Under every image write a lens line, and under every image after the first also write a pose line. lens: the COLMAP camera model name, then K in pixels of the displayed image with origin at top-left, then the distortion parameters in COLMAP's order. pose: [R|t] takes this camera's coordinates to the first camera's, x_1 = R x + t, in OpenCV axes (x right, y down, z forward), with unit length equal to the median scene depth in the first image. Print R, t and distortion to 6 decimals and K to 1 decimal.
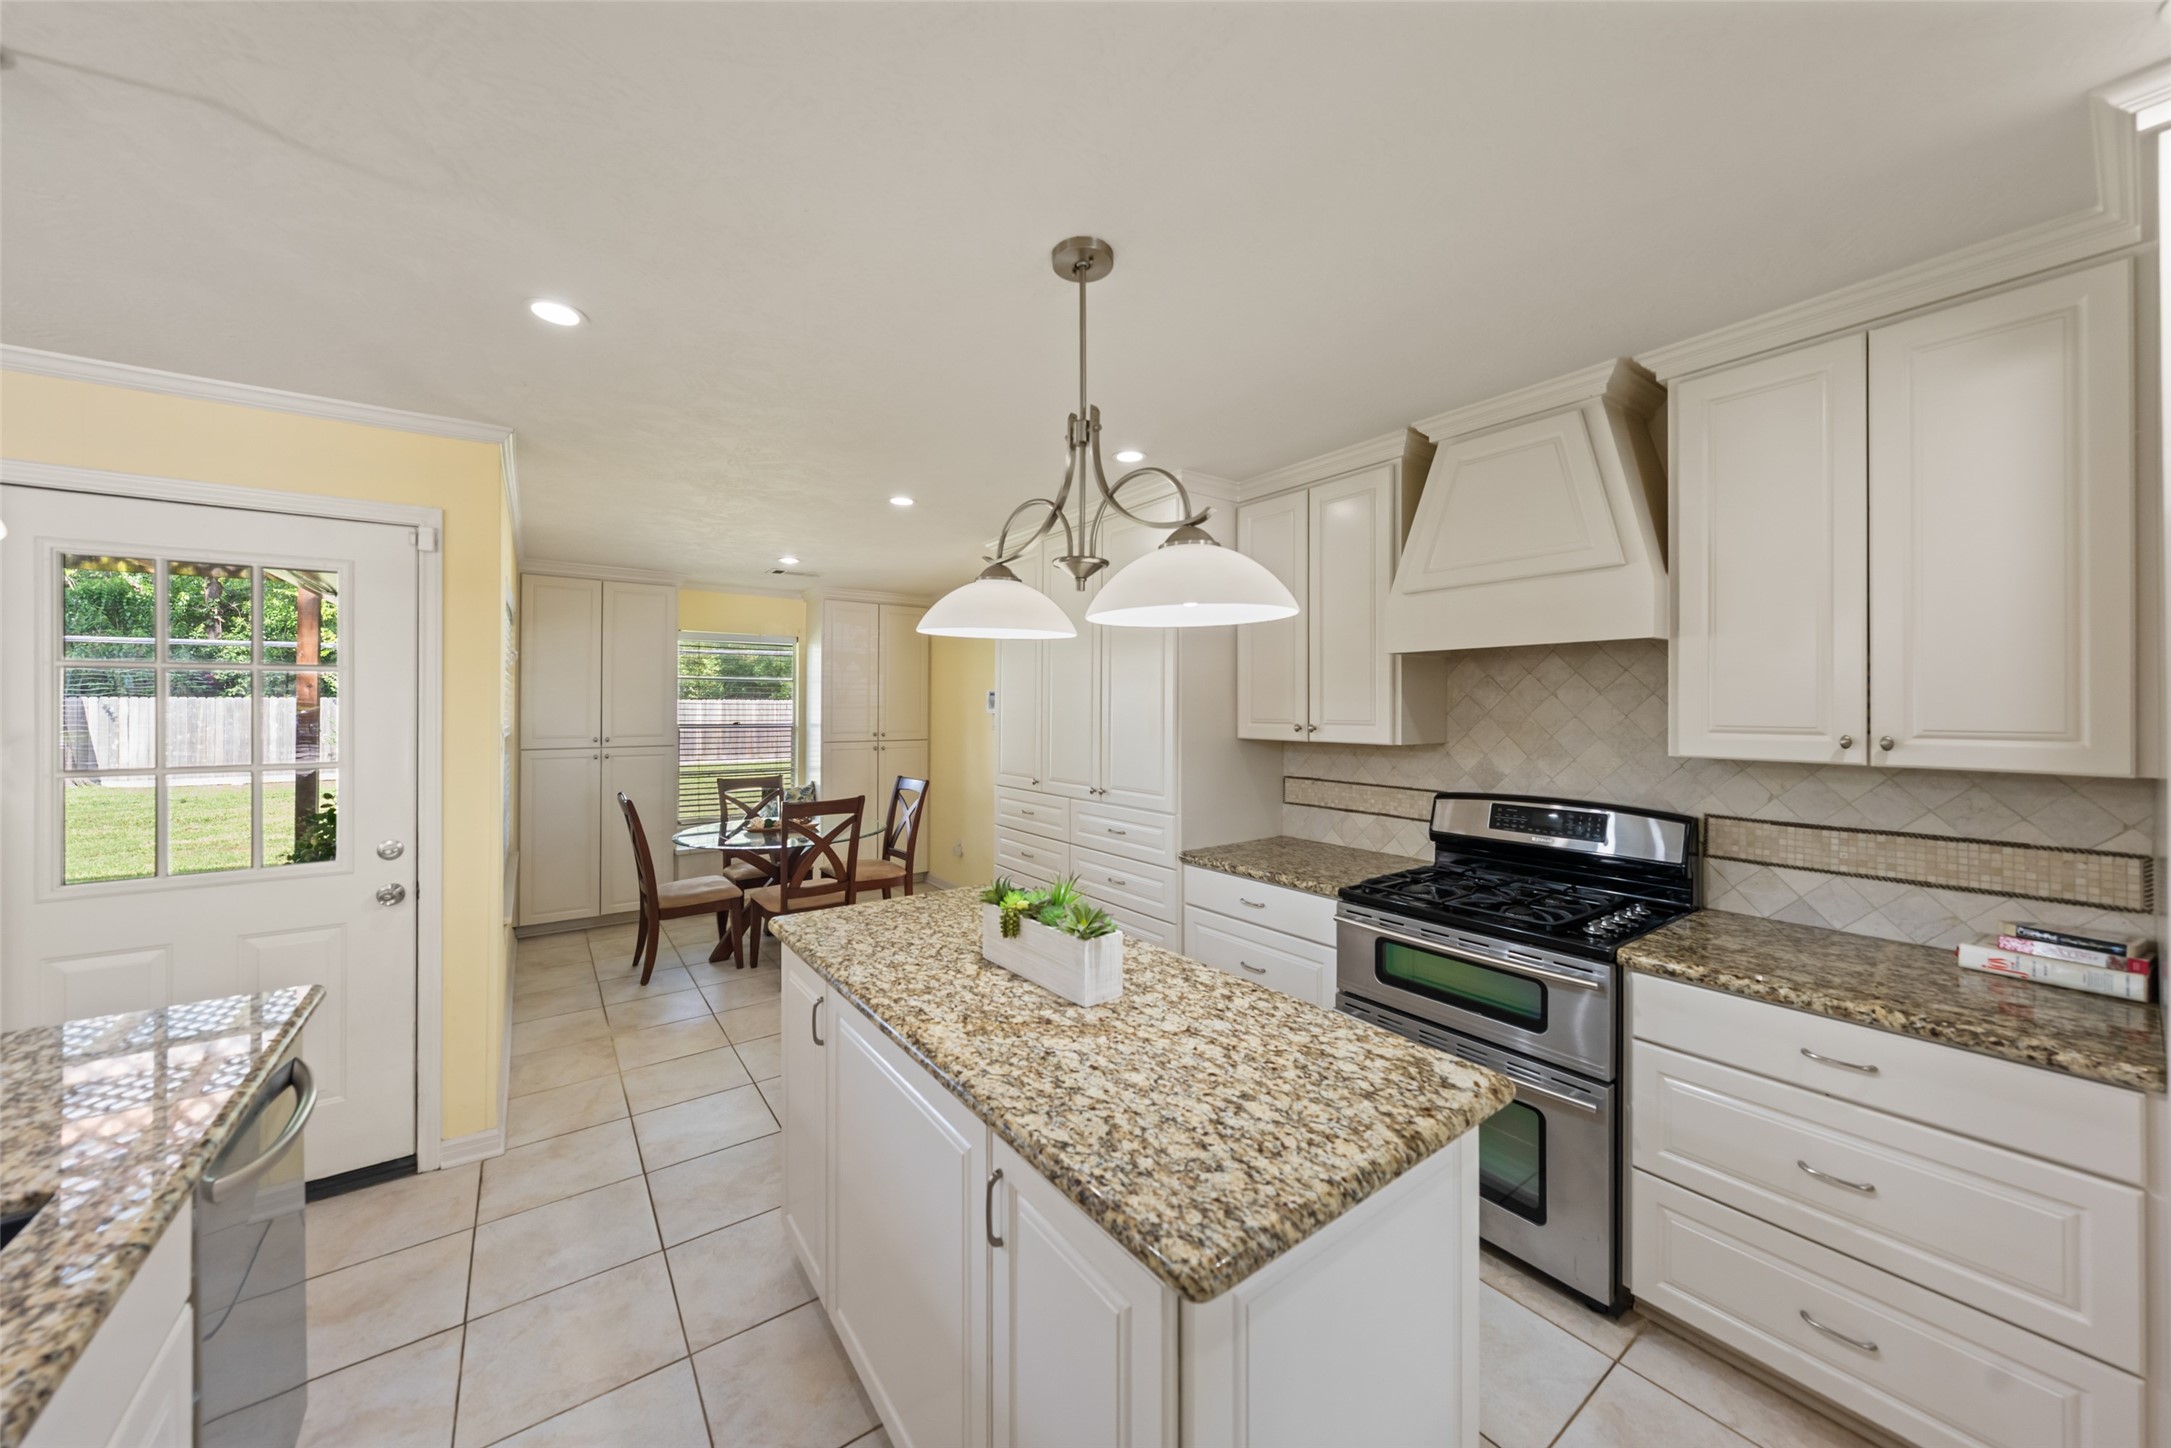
lens RADIAL K [[756.3, 0, 1091.4], [0, 756.3, 707.7], [0, 0, 1]] dist [-0.004702, 0.000044]
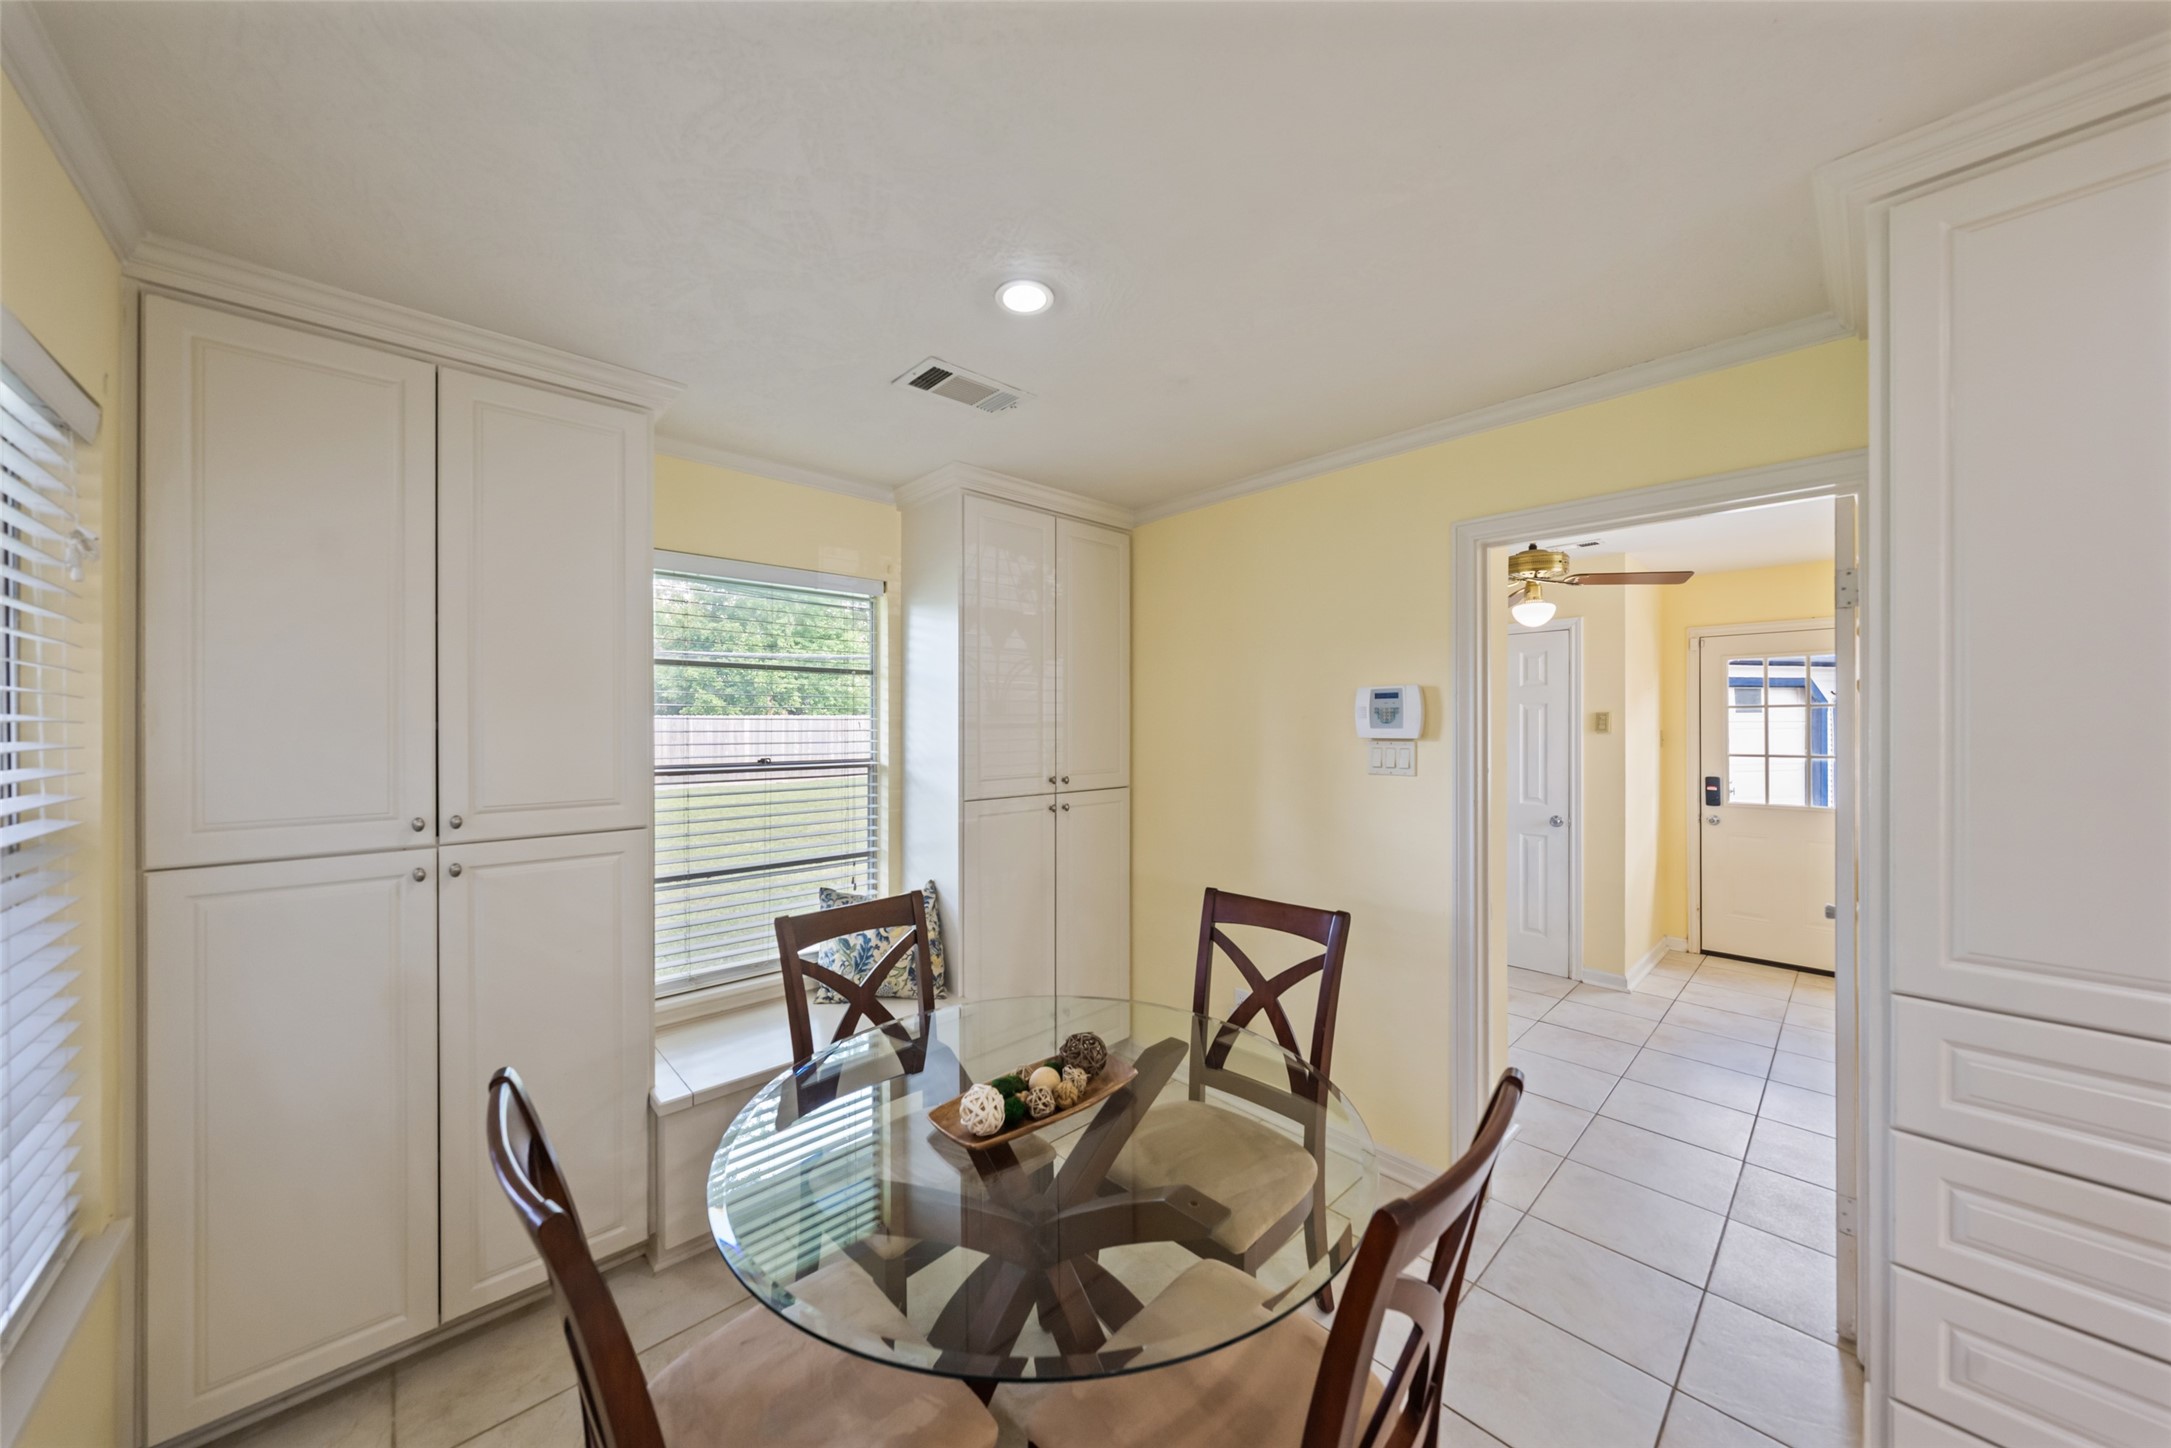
lens RADIAL K [[756.3, 0, 1080.1], [0, 756.3, 728.1], [0, 0, 1]] dist [-0.004702, 0.000044]
pose [[0.994236, -0.003544, 0.107153, -0.473770], [0.002869, 0.999975, 0.006455, -0.002673], [-0.107174, -0.006110, 0.994222, 0.753545]]
